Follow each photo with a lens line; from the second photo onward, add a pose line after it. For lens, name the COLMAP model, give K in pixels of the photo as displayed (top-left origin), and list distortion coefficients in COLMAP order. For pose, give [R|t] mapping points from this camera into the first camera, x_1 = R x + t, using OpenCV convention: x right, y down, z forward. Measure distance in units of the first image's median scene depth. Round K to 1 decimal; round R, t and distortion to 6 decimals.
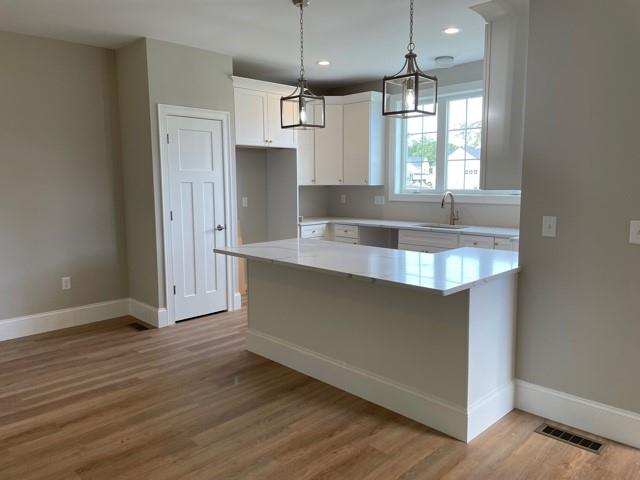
lens RADIAL K [[481.4, 0, 322.3], [0, 481.4, 233.3], [0, 0, 1]] dist [0.069428, -0.090559]
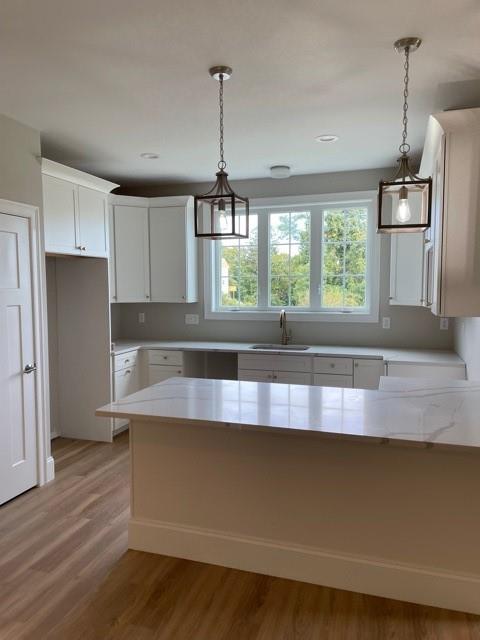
lens RADIAL K [[481.4, 0, 240.0], [0, 481.4, 320.0], [0, 0, 1]] dist [0.069428, -0.090559]
pose [[0.890119, -0.030732, 0.454690, -0.249661], [0.049316, 0.998360, -0.029065, -0.045710], [-0.453051, 0.048295, 0.890175, 0.223068]]
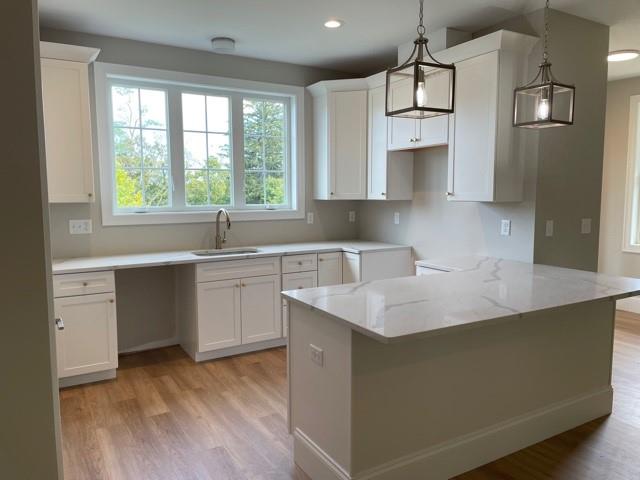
lens RADIAL K [[481.4, 0, 322.3], [0, 481.4, 233.3], [0, 0, 1]] dist [0.069428, -0.090559]
pose [[0.248013, -0.081962, 0.965283, -0.499311], [0.112123, 0.992147, 0.055435, -0.074490], [-0.962246, 0.094482, 0.255255, 0.673298]]
